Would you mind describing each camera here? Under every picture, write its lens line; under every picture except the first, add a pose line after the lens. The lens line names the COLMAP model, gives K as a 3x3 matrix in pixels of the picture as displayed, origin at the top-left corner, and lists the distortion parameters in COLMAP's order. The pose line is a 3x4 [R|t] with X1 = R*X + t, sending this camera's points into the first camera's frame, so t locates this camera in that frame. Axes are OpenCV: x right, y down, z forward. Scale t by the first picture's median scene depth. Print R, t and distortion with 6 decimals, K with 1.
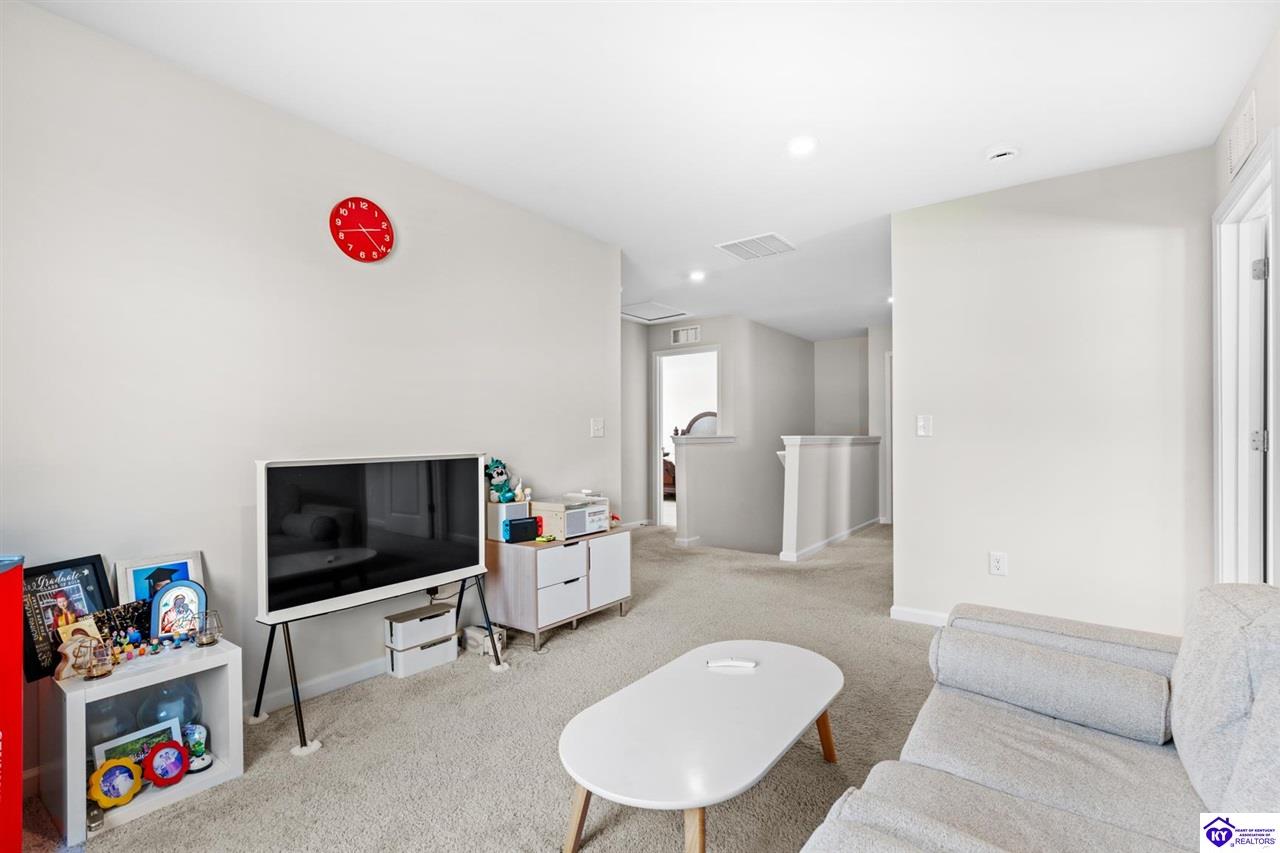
lens RADIAL K [[584.9, 0, 640.0], [0, 584.9, 435.2], [0, 0, 1]] dist [-0.003694, 0.000147]
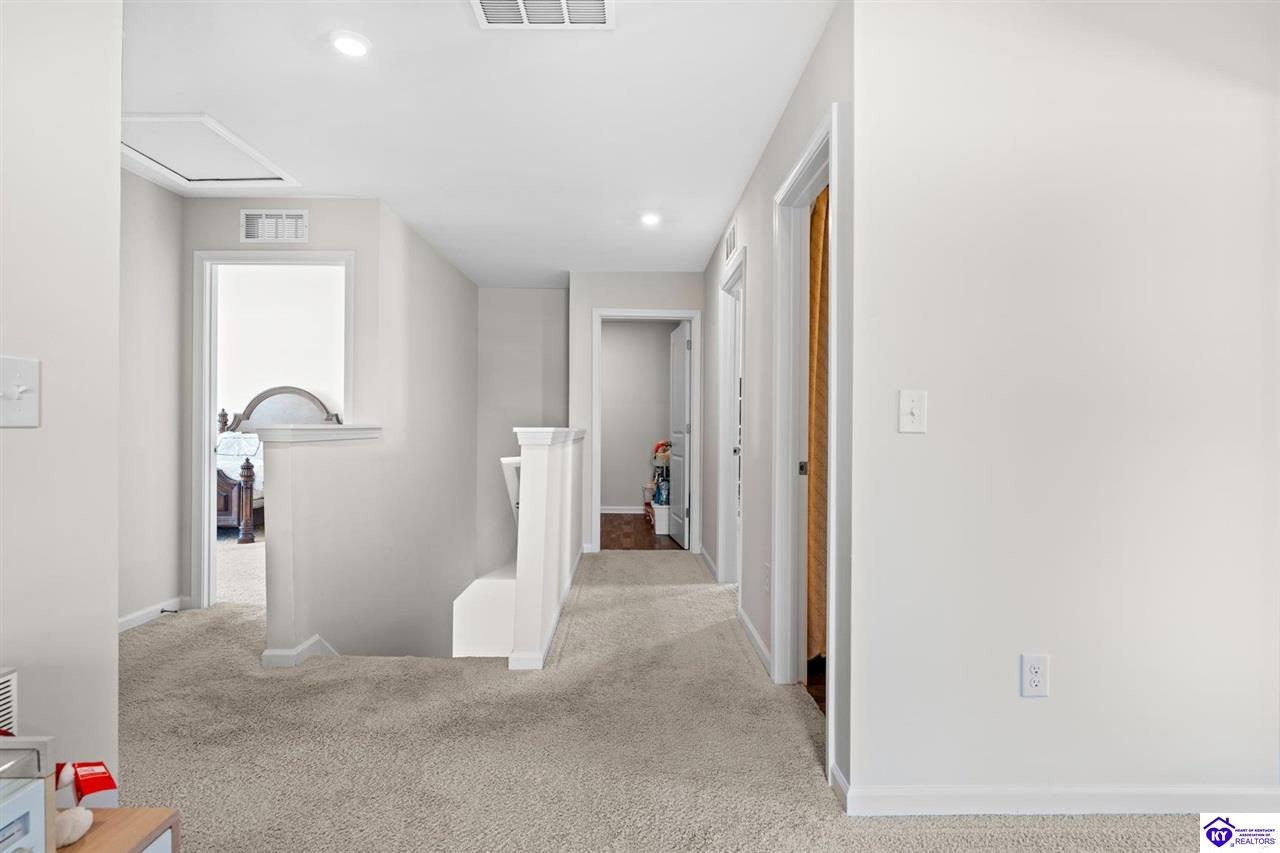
lens RADIAL K [[660.9, 0, 641.4], [0, 660.9, 428.3], [0, 0, 1]] dist [0.001844, 0.000869]
pose [[0.795017, 0.009397, 0.606514, -0.015799], [-0.011844, 0.999930, 0.000033, 0.000588], [-0.606471, -0.007210, 0.795073, 0.344910]]
